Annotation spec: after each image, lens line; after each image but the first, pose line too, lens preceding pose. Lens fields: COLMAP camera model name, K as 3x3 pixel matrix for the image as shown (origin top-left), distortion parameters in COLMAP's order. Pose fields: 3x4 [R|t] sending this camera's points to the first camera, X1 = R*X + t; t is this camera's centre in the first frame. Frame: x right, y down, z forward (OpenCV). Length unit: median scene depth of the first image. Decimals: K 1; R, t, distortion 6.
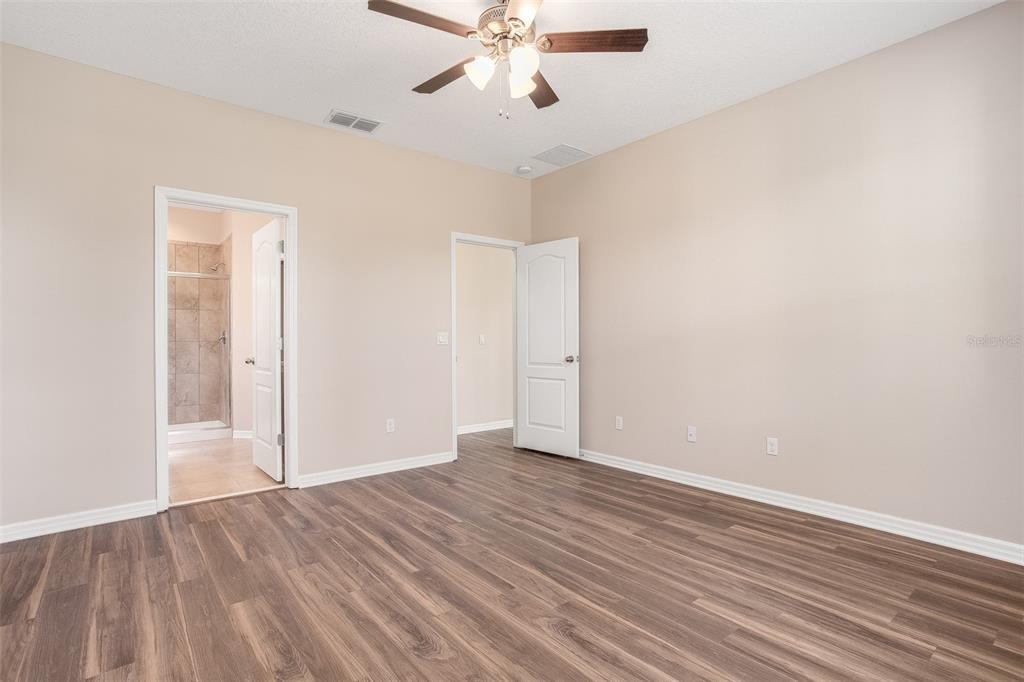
lens RADIAL K [[503.2, 0, 511.5], [0, 503.2, 346.3], [0, 0, 1]] dist [-0.027842, 0.001915]
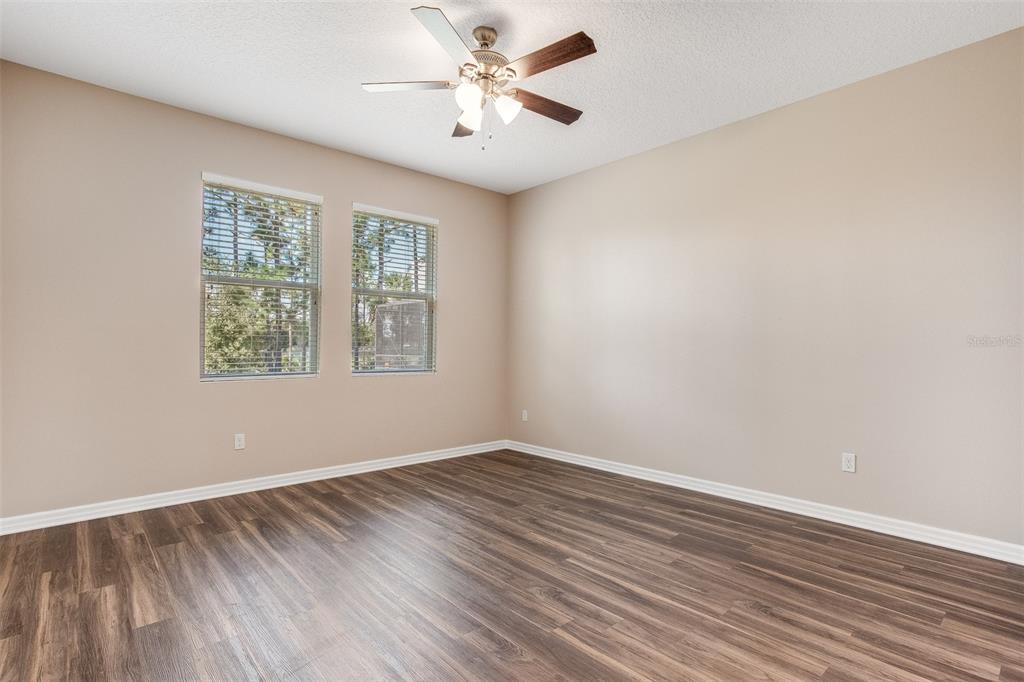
lens RADIAL K [[503.2, 0, 511.5], [0, 503.2, 346.3], [0, 0, 1]] dist [-0.027842, 0.001915]
pose [[-0.998989, 0.001857, -0.044921, -0.019961], [0.001525, 0.999971, 0.007419, -0.021059], [0.044933, 0.007343, -0.998963, 2.018939]]
